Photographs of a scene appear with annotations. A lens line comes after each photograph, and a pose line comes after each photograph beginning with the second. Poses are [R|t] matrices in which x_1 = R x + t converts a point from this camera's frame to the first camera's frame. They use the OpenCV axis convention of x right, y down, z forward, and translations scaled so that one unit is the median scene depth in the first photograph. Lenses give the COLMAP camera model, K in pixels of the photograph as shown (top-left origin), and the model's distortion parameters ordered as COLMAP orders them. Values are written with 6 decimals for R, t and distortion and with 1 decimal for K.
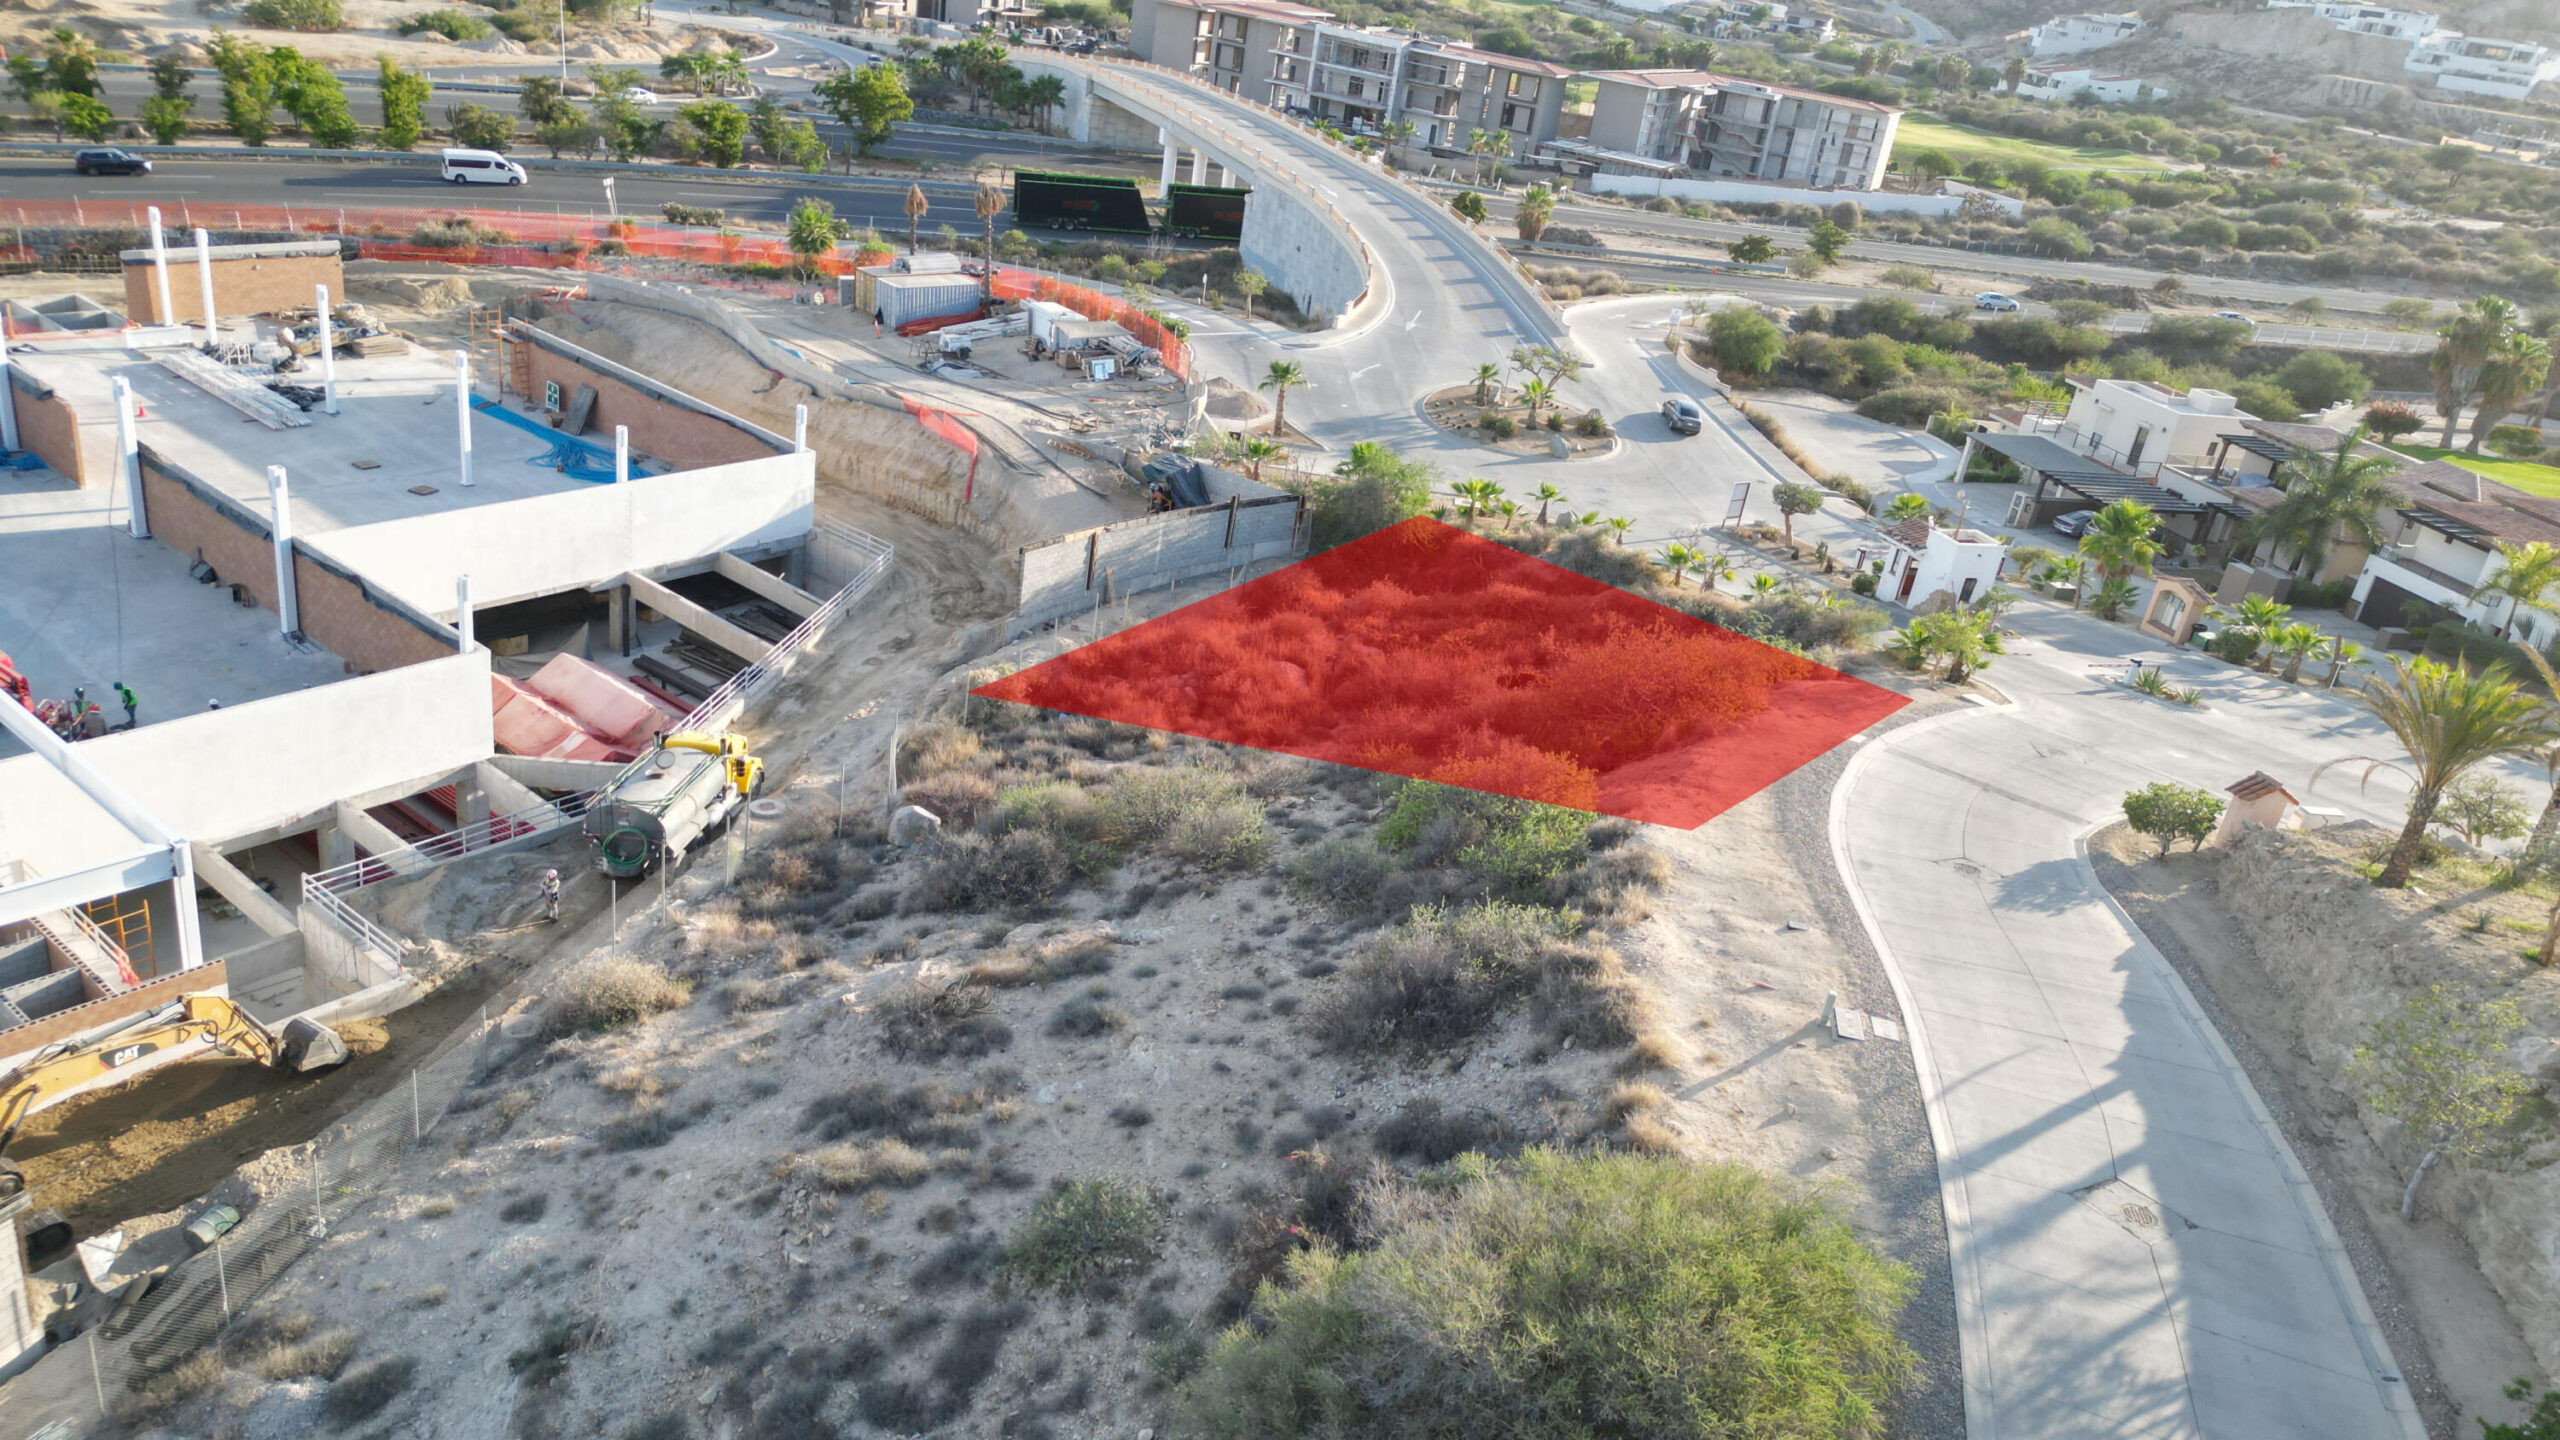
lens RADIAL K [[1808.5, 0, 1300.4], [0, 1808.5, 608.9], [0, 0, 1]] dist [0.066175, -0.084127]
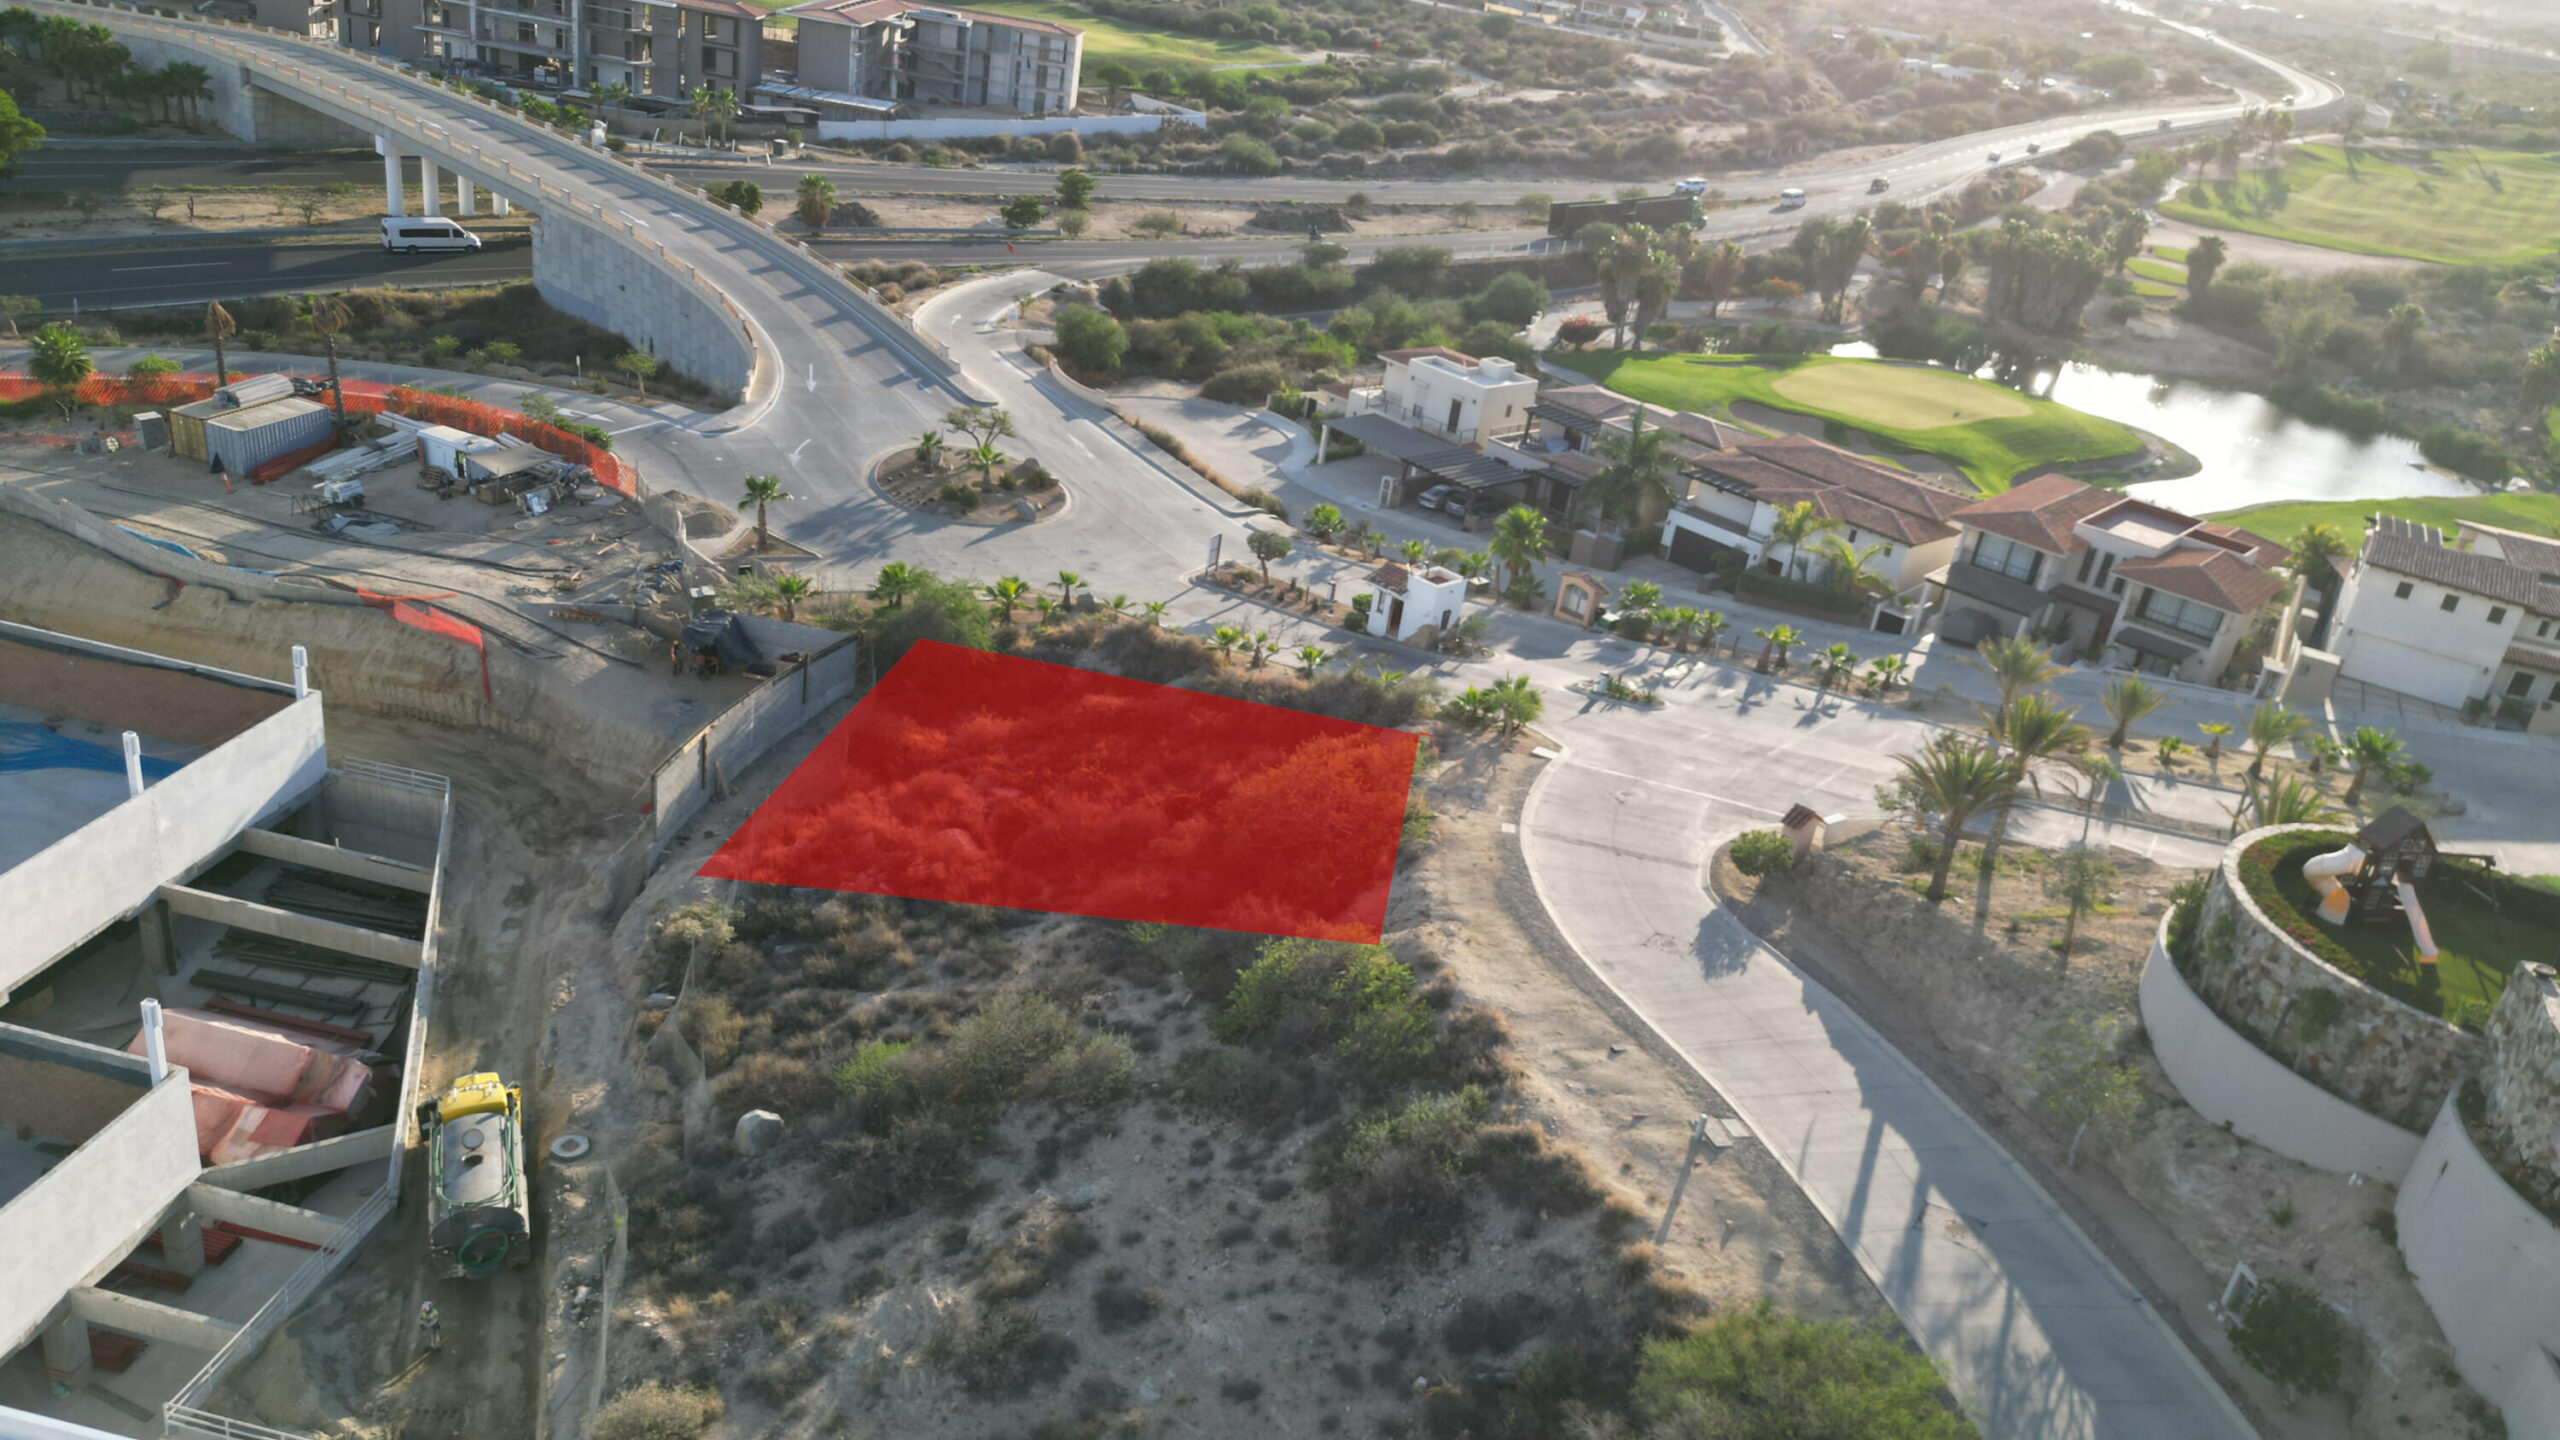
lens RADIAL K [[1808.5, 0, 1300.4], [0, 1808.5, 608.9], [0, 0, 1]] dist [0.066175, -0.084127]
pose [[0.890715, -0.181730, 0.416655, -0.181711], [0.149633, 0.982742, 0.108756, -0.135855], [-0.429228, -0.034525, 0.902536, -0.028938]]
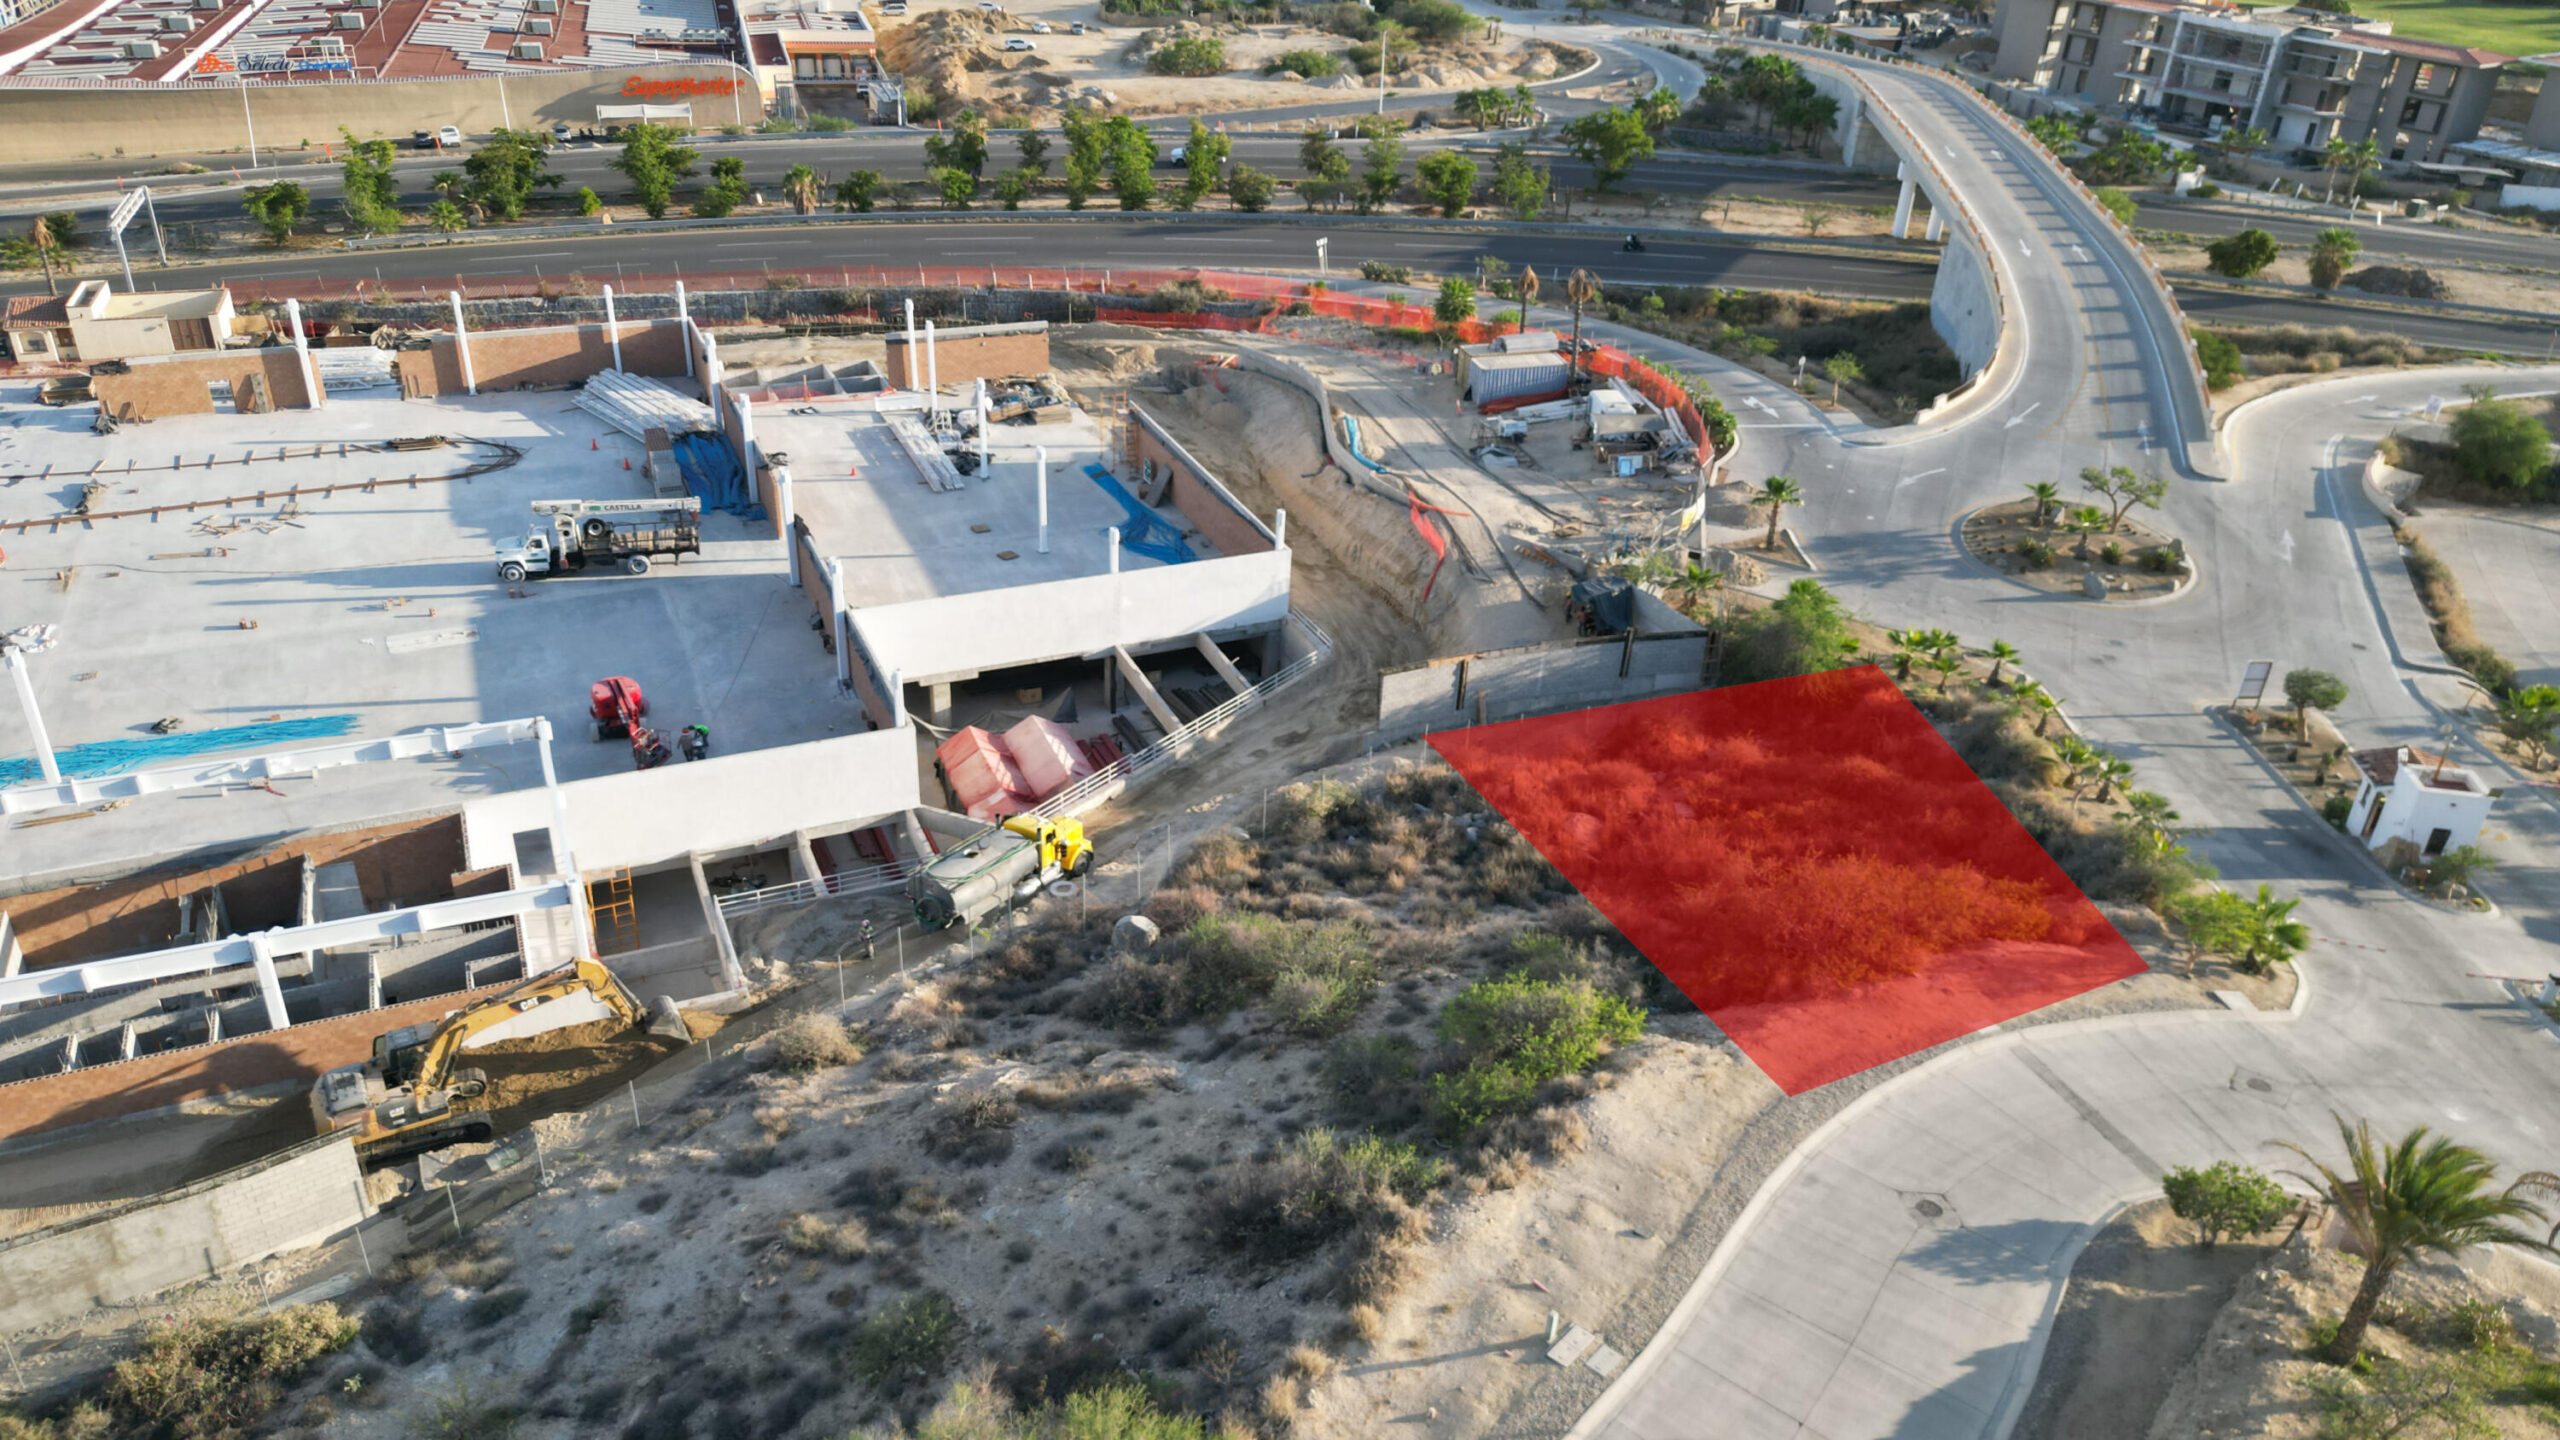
lens RADIAL K [[1808.5, 0, 1300.4], [0, 1808.5, 608.9], [0, 0, 1]] dist [0.066175, -0.084127]
pose [[0.881440, 0.104529, -0.460584, 0.237159], [-0.093594, 0.994520, 0.046591, -0.091543], [0.462930, 0.002041, 0.886393, -0.005575]]
